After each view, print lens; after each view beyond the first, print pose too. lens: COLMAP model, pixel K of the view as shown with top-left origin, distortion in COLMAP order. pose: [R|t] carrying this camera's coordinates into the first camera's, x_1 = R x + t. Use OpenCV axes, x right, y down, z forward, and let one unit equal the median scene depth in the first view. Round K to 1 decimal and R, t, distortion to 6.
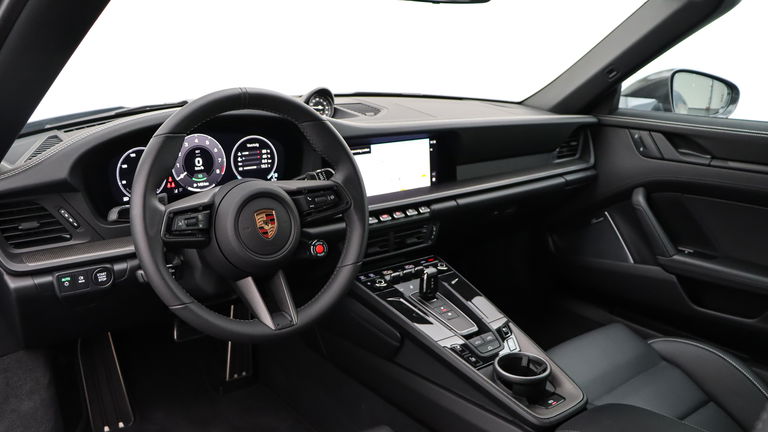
lens RADIAL K [[671.2, 0, 386.3], [0, 671.2, 214.3], [0, 0, 1]] dist [-0.086992, -0.000332]
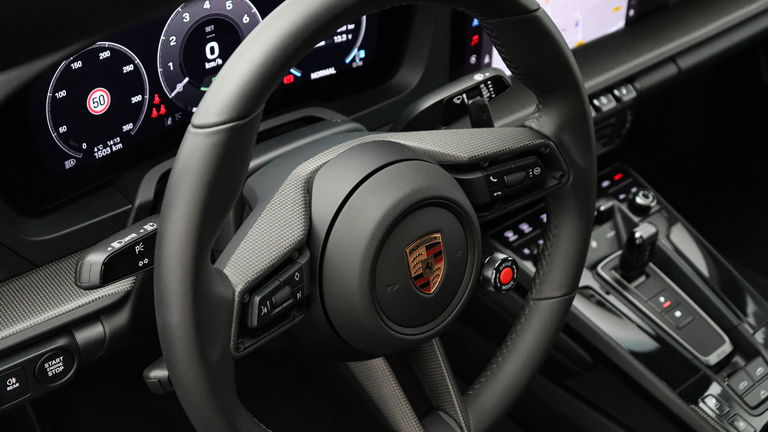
lens RADIAL K [[1018.0, 0, 382.4], [0, 1018.0, 217.5], [0, 0, 1]] dist [0.027958, 0.000000]
pose [[0.993652, -0.006932, 0.112287, -0.250920], [-0.037345, 0.921182, 0.387337, -0.249284], [-0.106122, -0.389071, 0.915075, 0.326510]]
